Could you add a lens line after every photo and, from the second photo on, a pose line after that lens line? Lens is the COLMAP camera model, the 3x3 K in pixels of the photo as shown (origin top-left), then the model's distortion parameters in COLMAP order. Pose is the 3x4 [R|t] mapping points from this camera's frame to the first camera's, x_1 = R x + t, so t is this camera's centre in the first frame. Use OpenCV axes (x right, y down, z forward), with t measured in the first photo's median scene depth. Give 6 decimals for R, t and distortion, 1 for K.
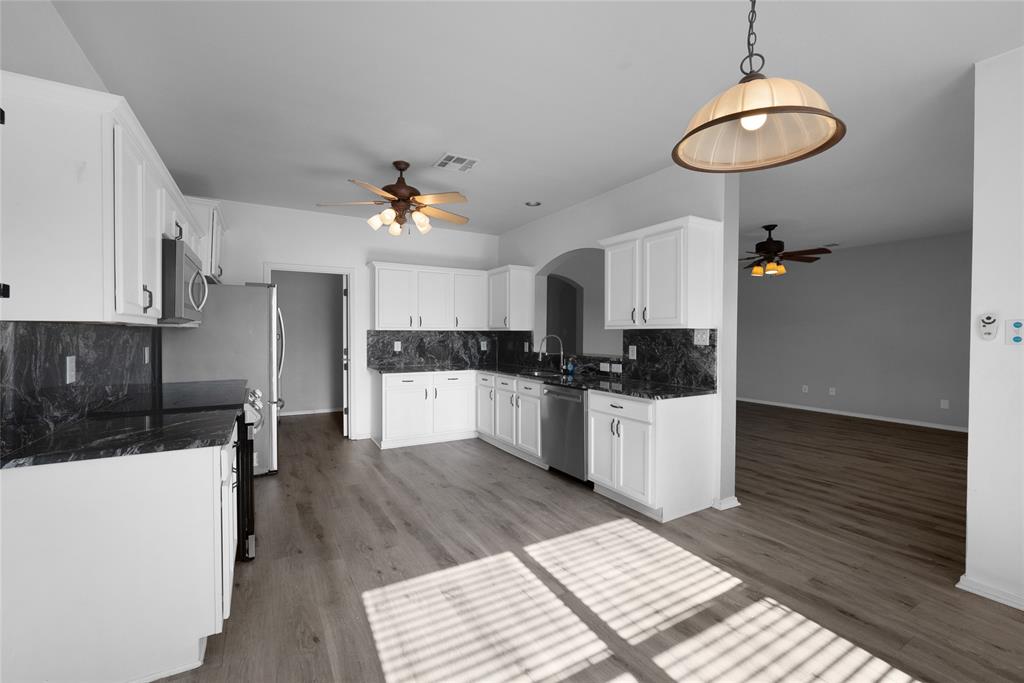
lens RADIAL K [[420.9, 0, 512.2], [0, 420.9, 346.6], [0, 0, 1]] dist [-0.014159, 0.000340]
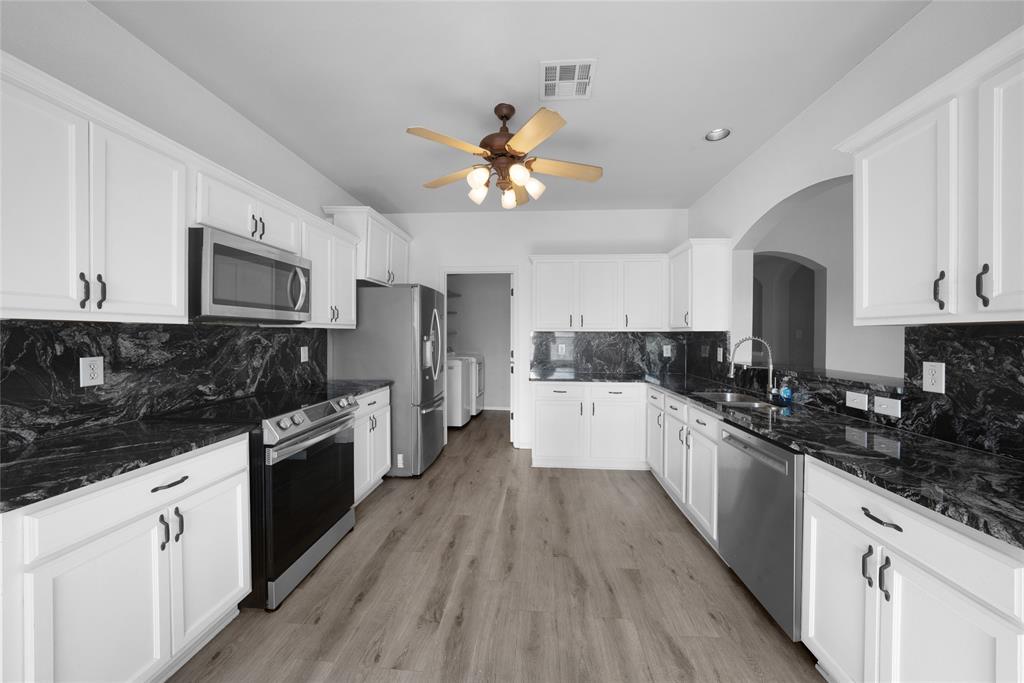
lens RADIAL K [[386.9, 0, 516.4], [0, 386.9, 339.8], [0, 0, 1]] dist [-0.035549, 0.008326]
pose [[0.855227, 0.007506, -0.518199, 0.096758], [-0.018051, 0.999720, -0.015310, -0.010028], [0.517938, 0.022447, 0.855123, 0.366910]]
